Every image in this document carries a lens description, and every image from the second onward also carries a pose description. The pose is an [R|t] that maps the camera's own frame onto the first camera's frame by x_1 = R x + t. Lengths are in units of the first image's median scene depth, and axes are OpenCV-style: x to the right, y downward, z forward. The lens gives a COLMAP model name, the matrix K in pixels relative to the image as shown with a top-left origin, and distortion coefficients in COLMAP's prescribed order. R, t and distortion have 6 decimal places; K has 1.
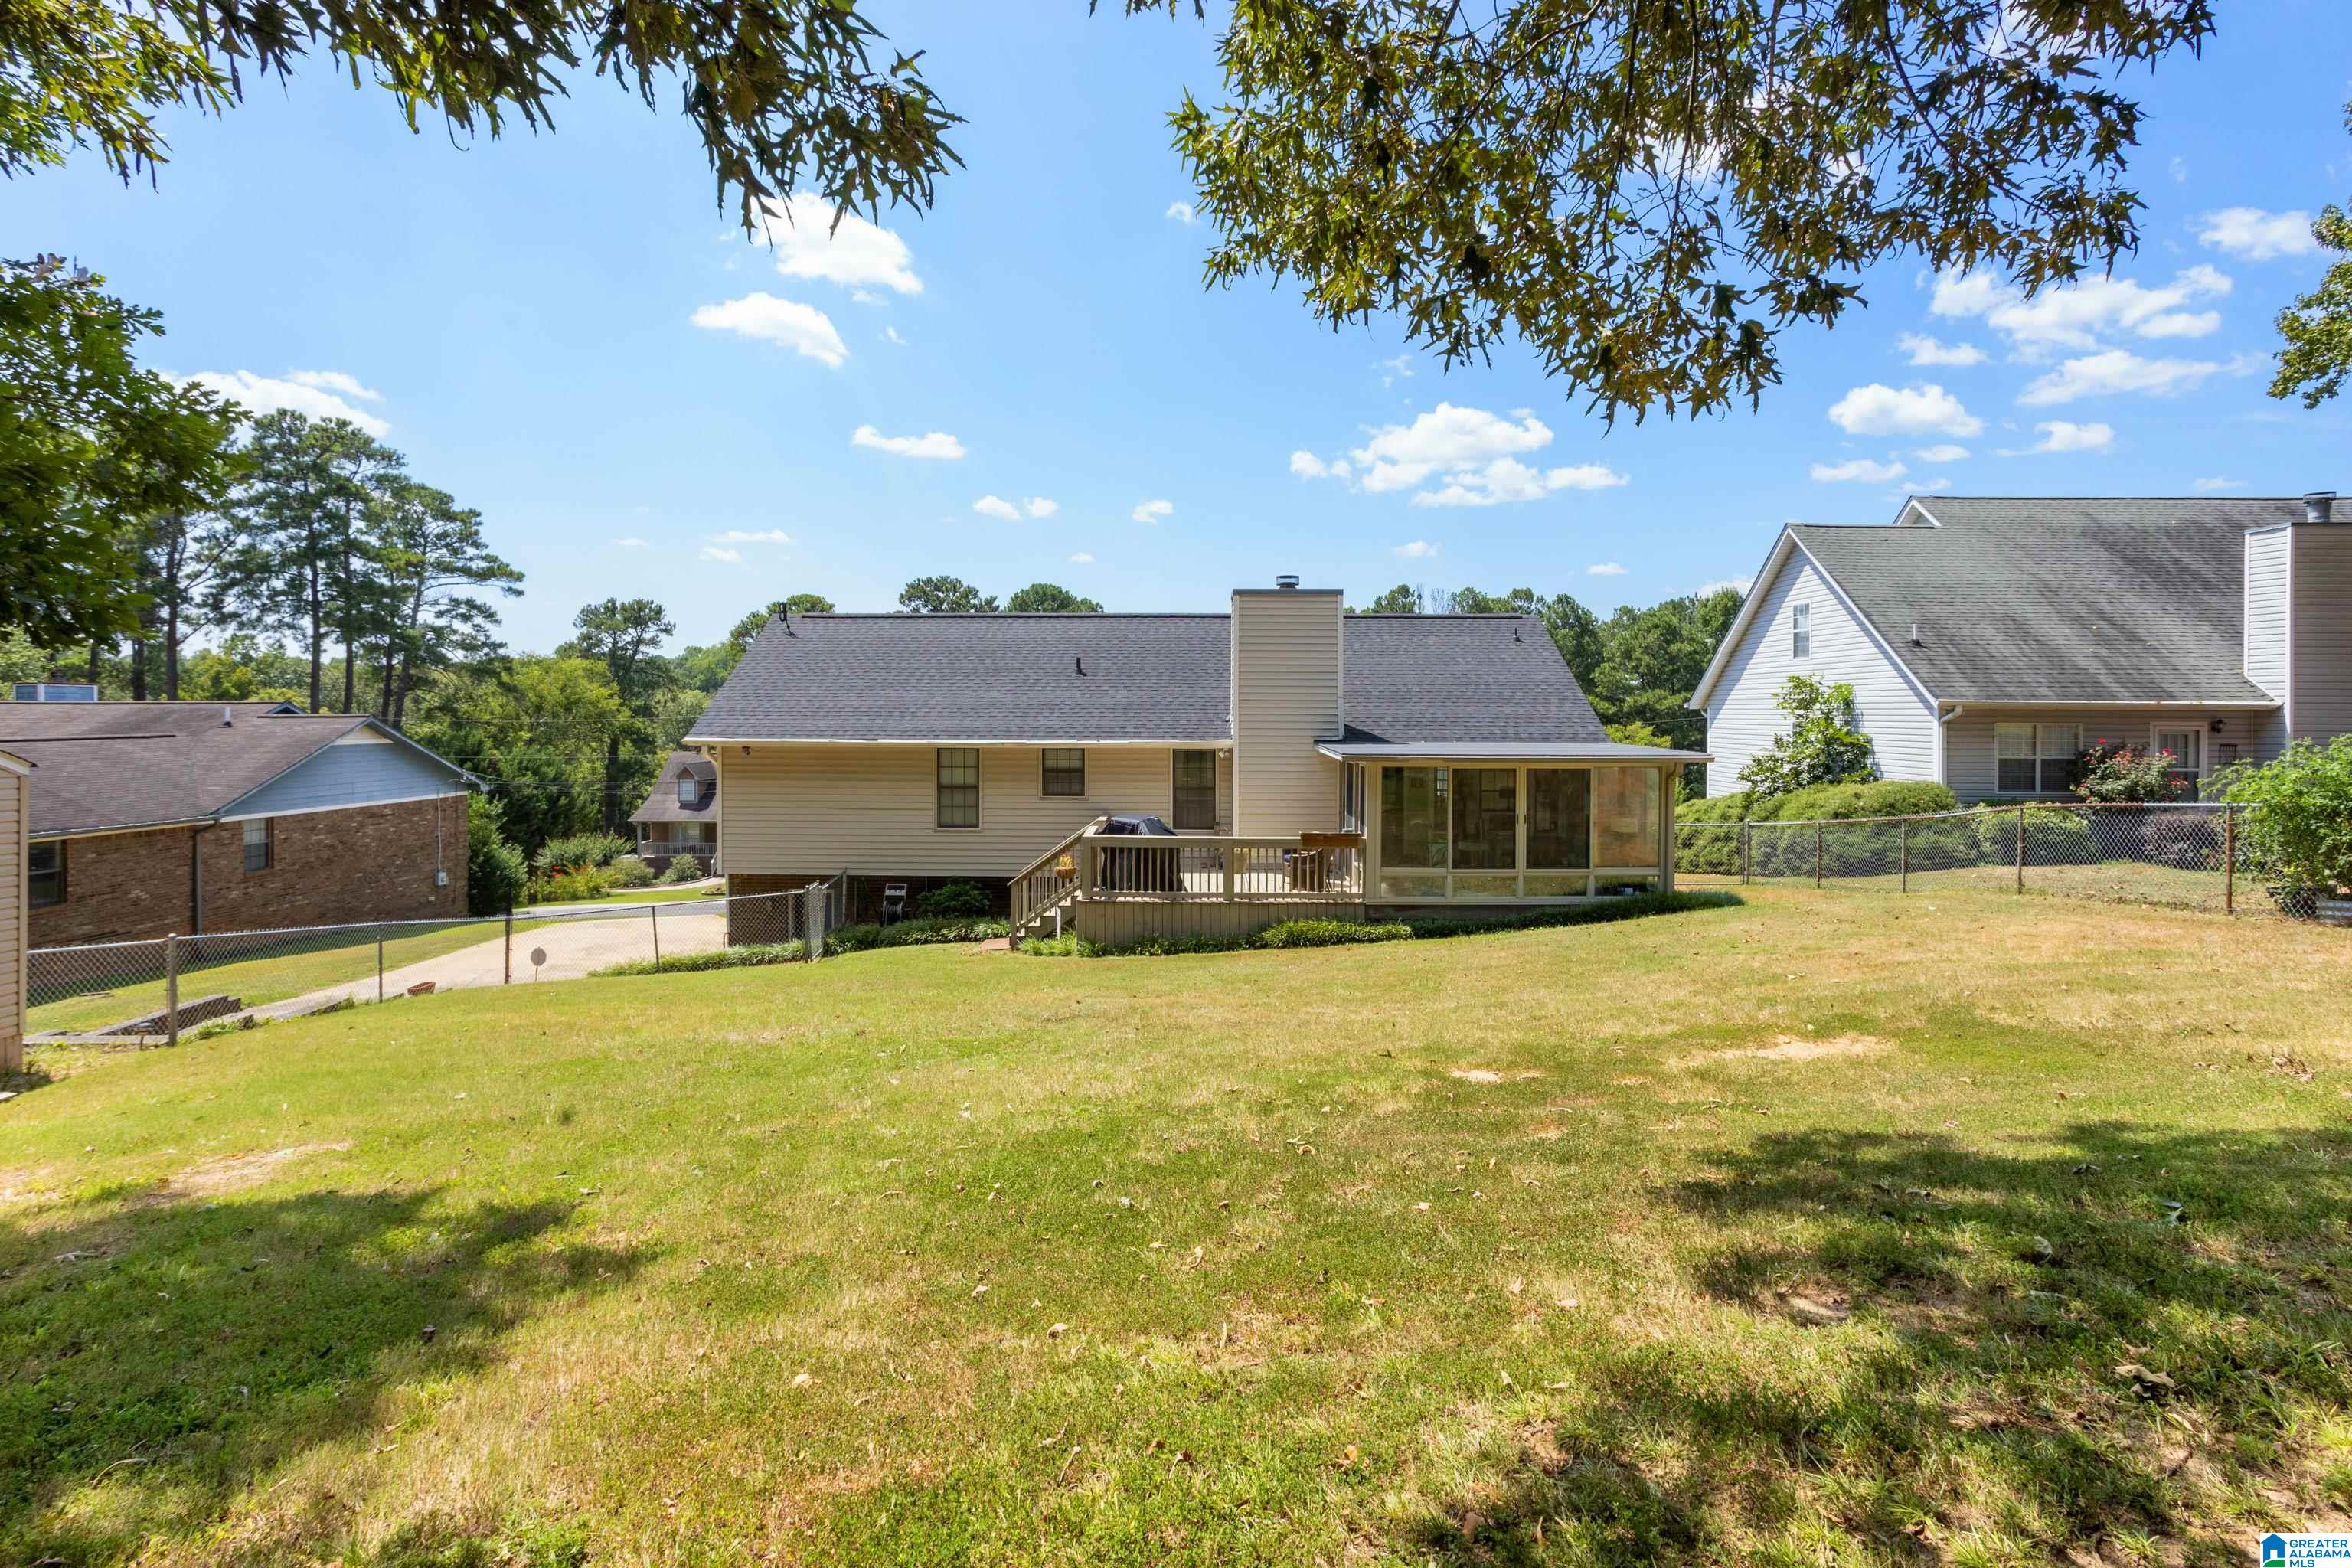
lens RADIAL K [[1154.1, 0, 1165.7], [0, 1154.1, 736.0], [0, 0, 1]] dist [-0.043188, 0.023738]
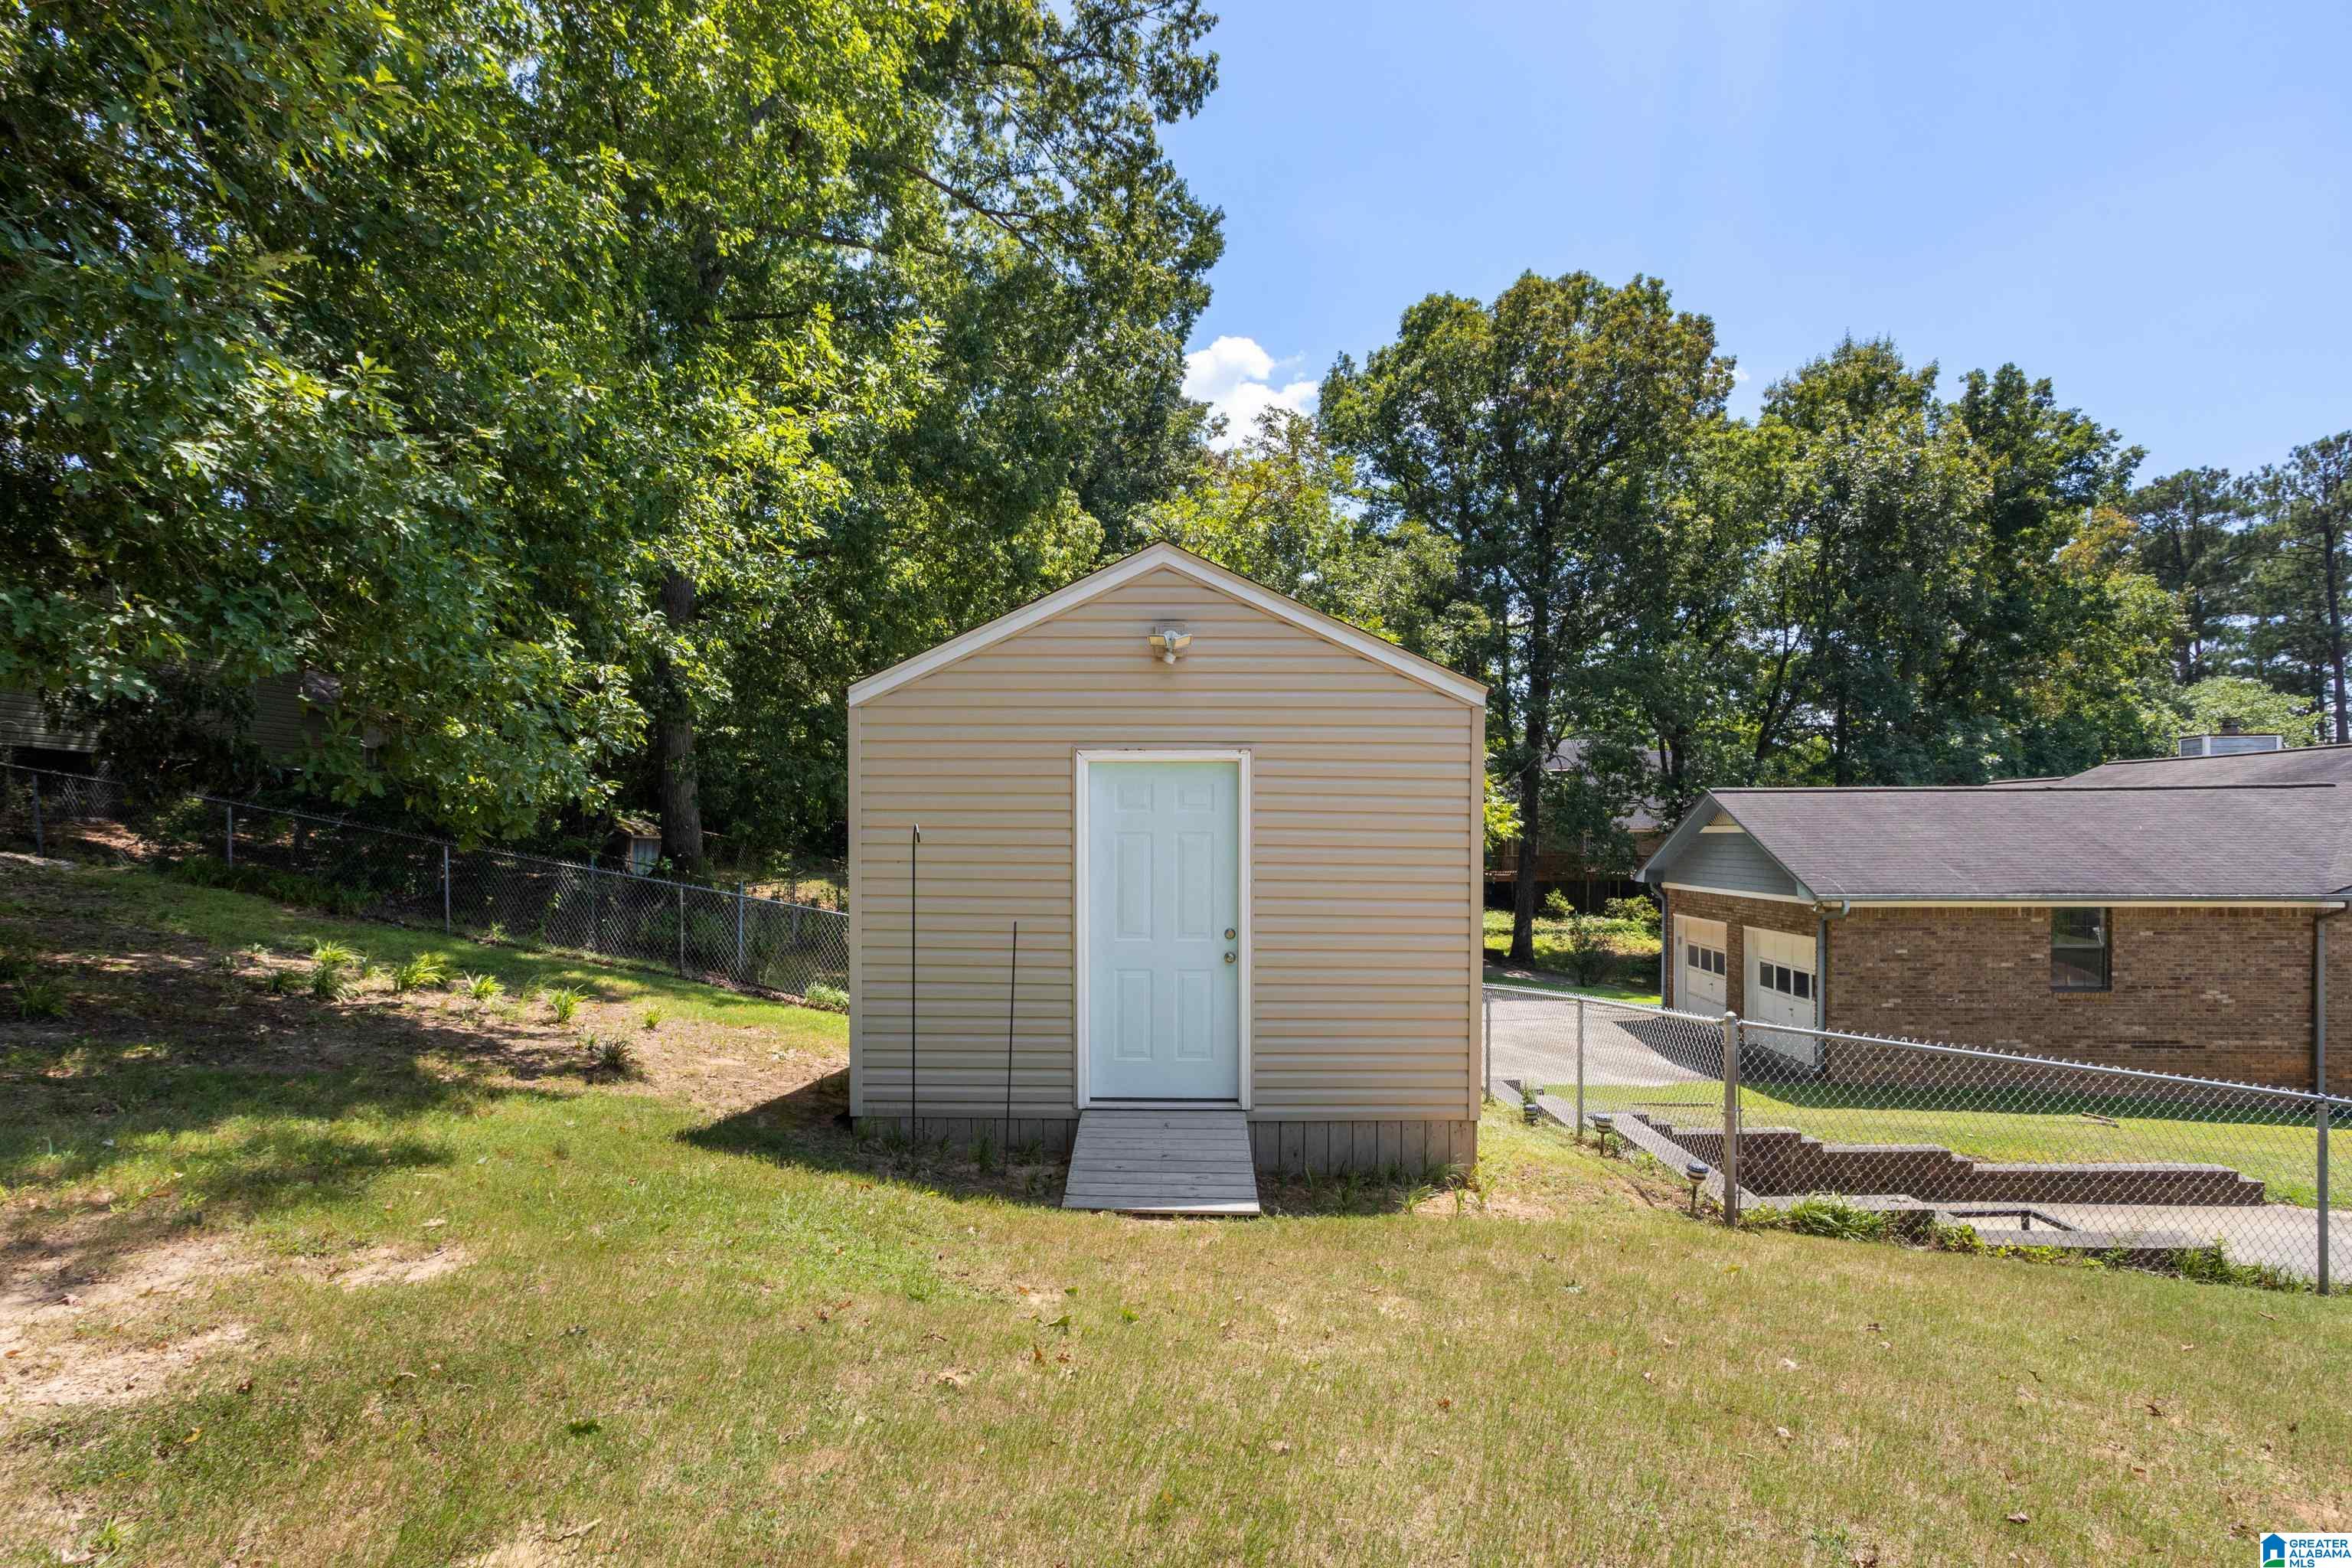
lens RADIAL K [[1176.4, 0, 1164.6], [0, 1176.4, 835.7], [0, 0, 1]] dist [-0.000922, -0.000305]
pose [[-0.036407, 0.003498, -0.999331, -0.054032], [-0.016282, 0.999859, 0.004093, 0.016250], [0.999204, 0.016420, -0.036345, 0.127907]]
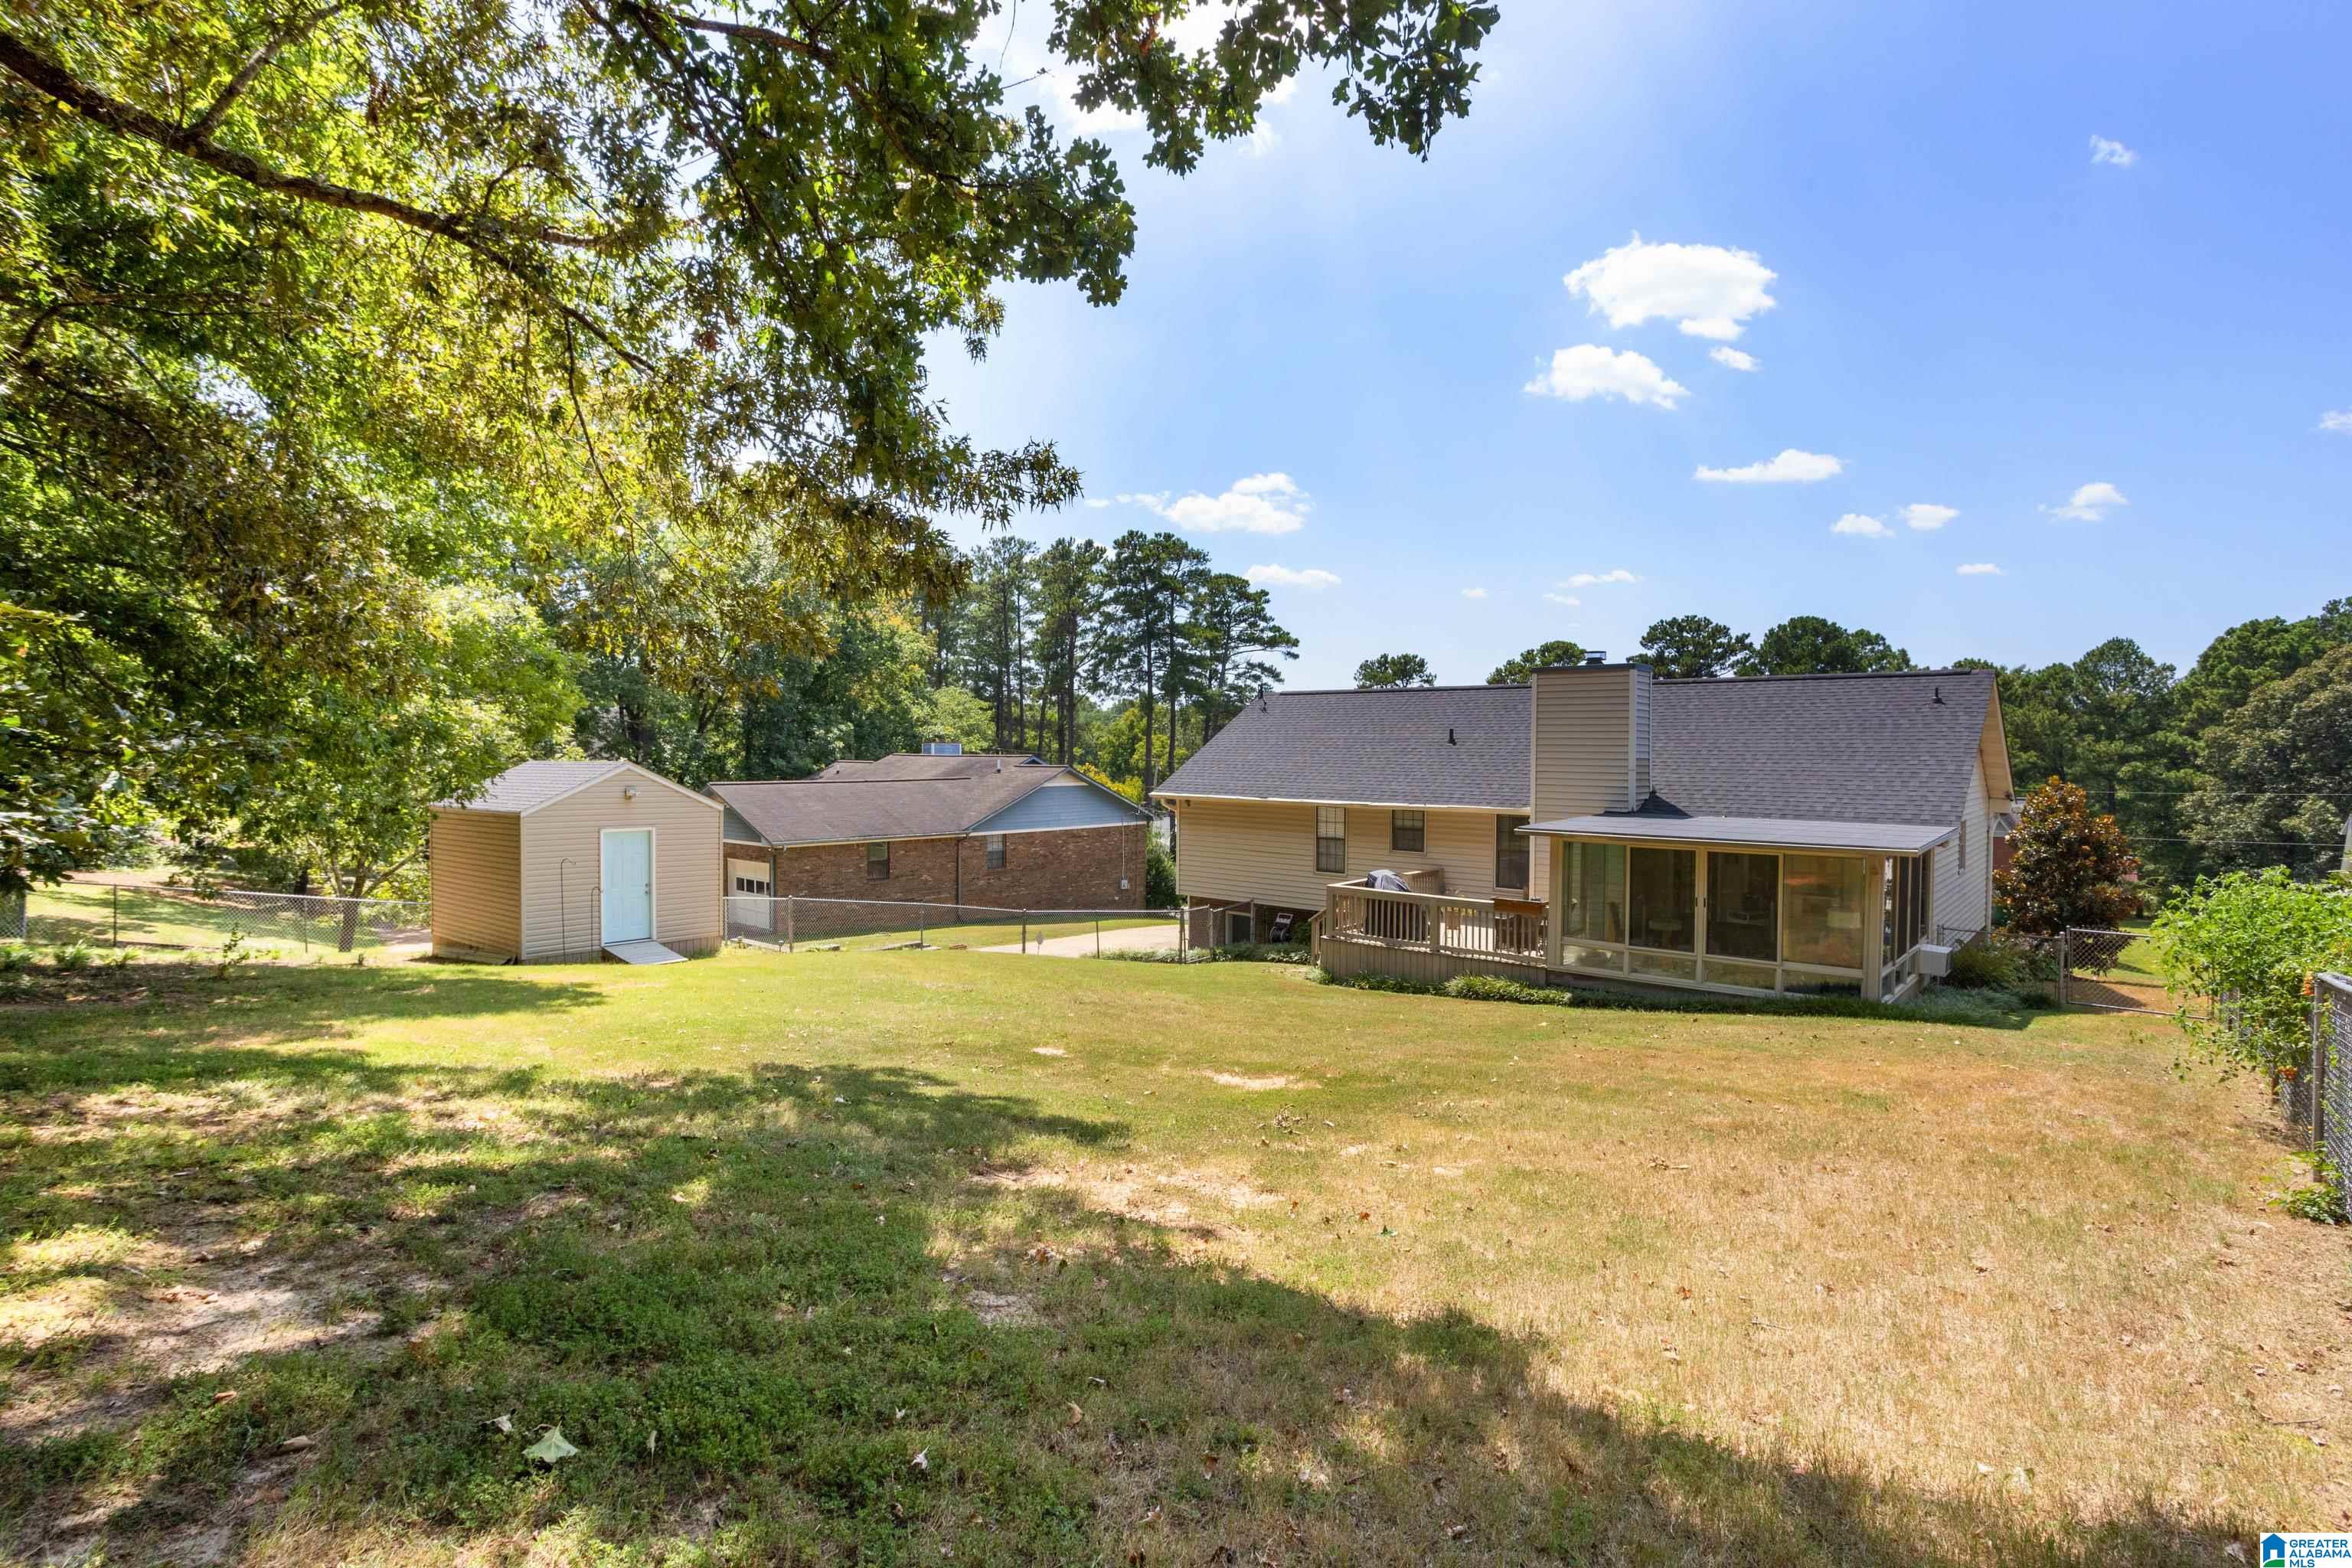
lens RADIAL K [[1154.1, 0, 1165.7], [0, 1154.1, 736.0], [0, 0, 1]] dist [-0.043188, 0.023738]
pose [[0.758698, -0.003408, -0.651434, 0.145527], [-0.017662, 0.999511, -0.025800, -0.008856], [0.651204, 0.031080, 0.758266, -0.010265]]
